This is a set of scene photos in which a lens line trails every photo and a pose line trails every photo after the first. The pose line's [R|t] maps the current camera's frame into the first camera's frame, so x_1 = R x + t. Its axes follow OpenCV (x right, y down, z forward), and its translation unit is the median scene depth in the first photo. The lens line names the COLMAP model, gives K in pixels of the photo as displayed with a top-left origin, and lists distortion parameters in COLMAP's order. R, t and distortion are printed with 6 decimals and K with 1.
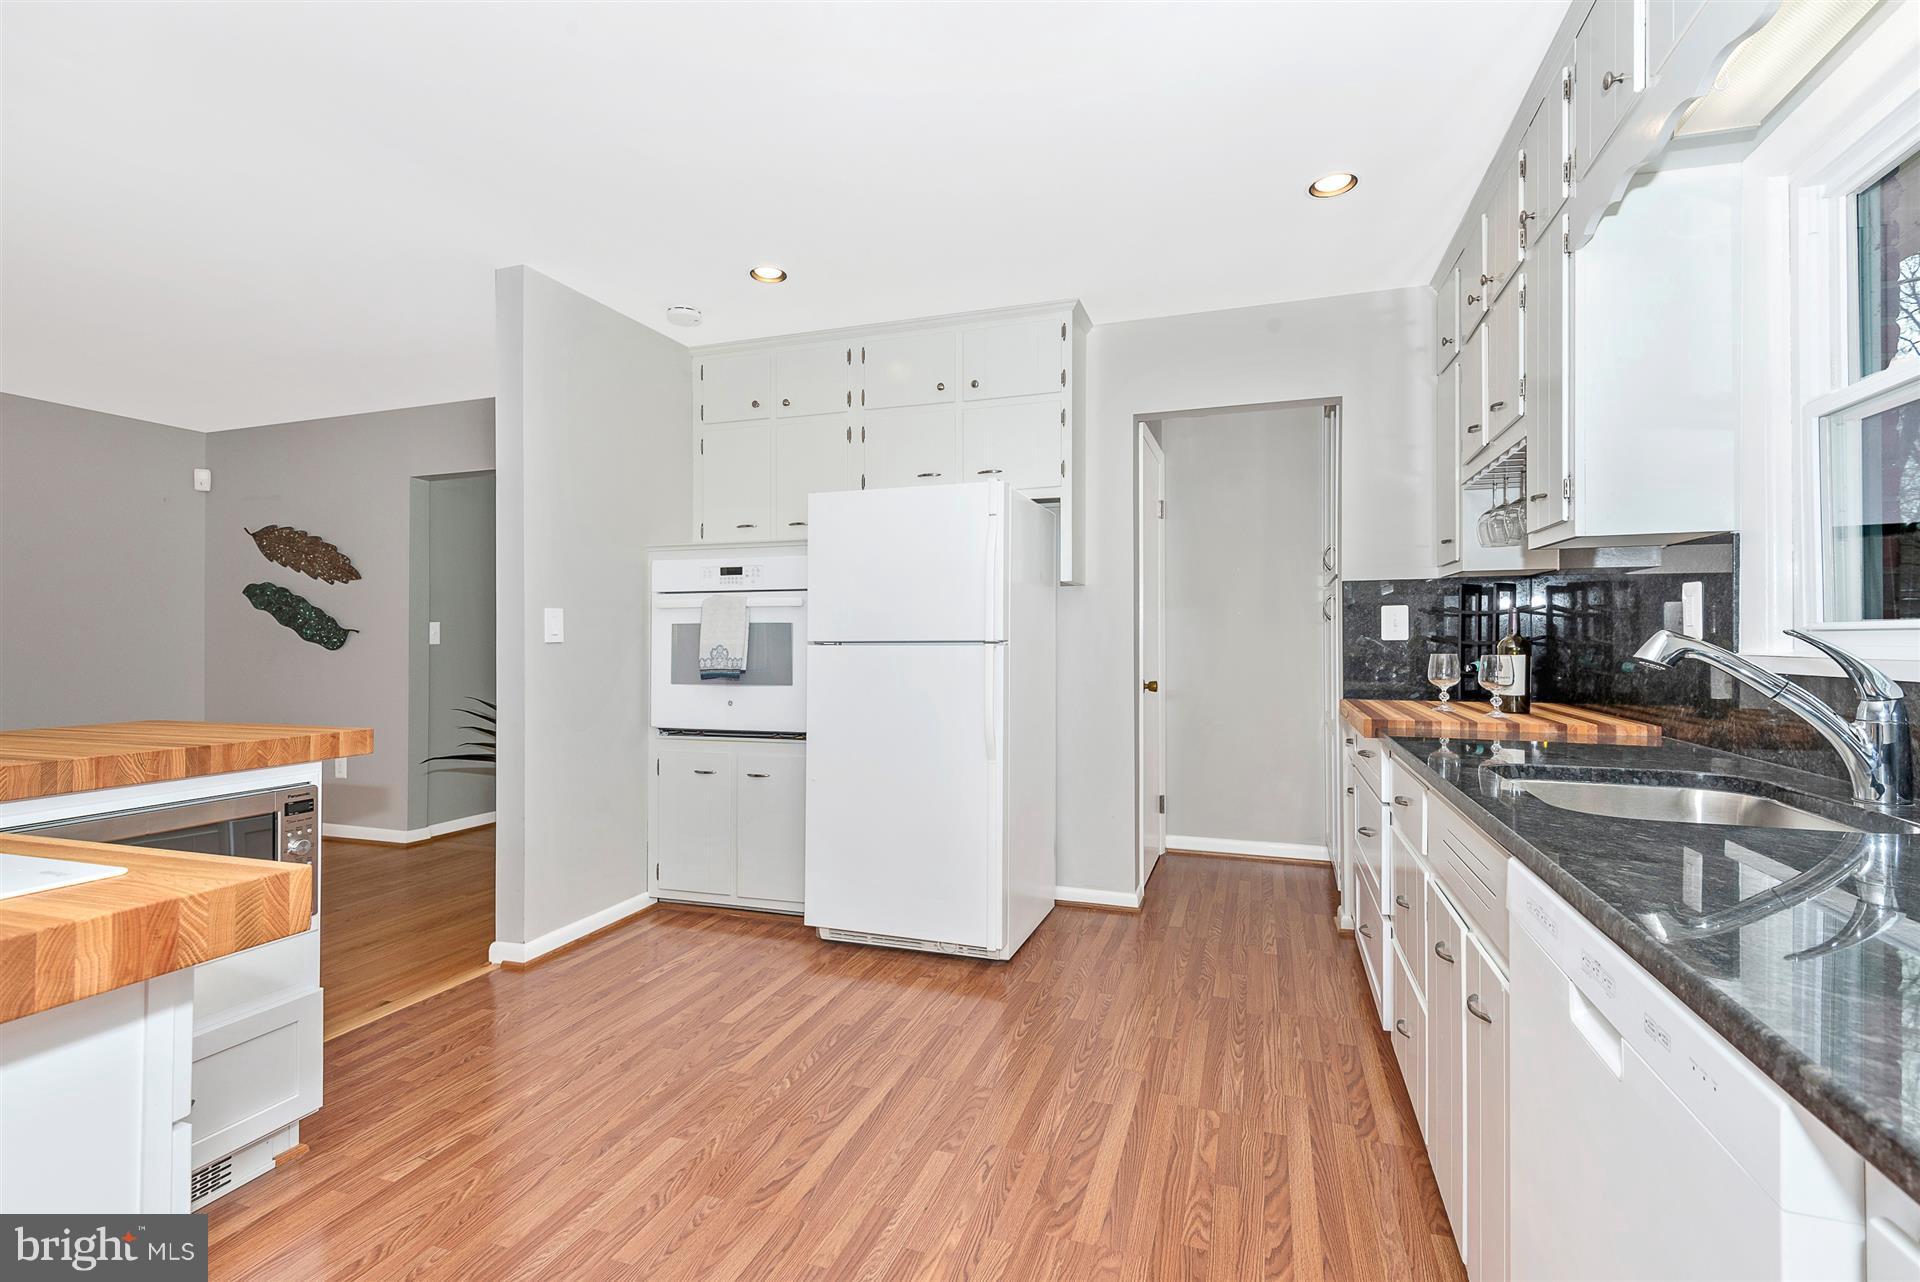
lens RADIAL K [[888.2, 0, 963.6], [0, 888.2, 634.6], [0, 0, 1]] dist [0.021761, -0.015325]
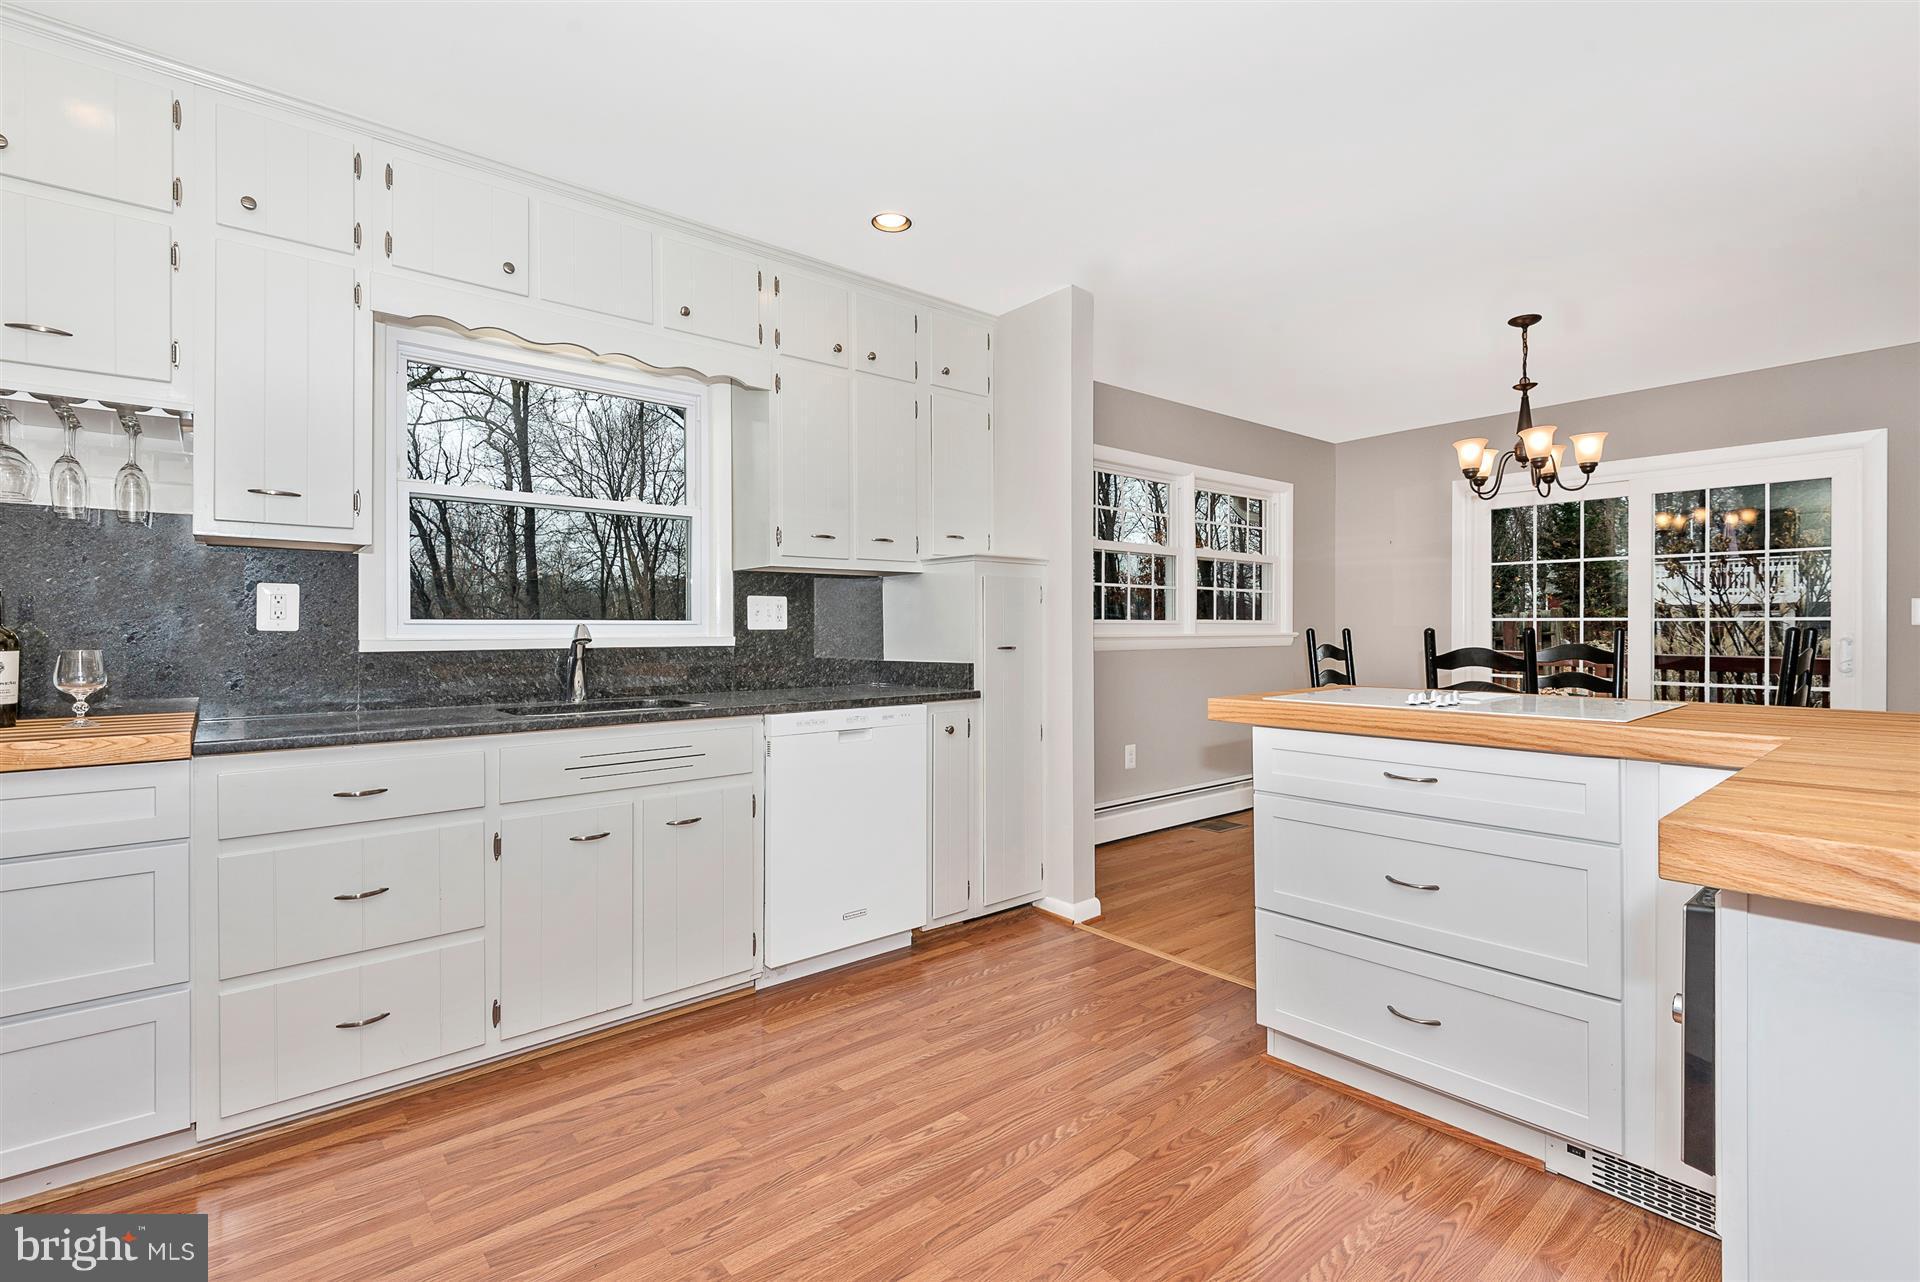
lens RADIAL K [[888.2, 0, 962.0], [0, 888.2, 636.0], [0, 0, 1]] dist [0.021761, -0.015325]
pose [[-0.858922, 0.003328, 0.512096, -0.390805], [0.005493, 0.999981, 0.002715, 0.008433], [-0.512077, 0.005145, -0.858924, 1.003558]]
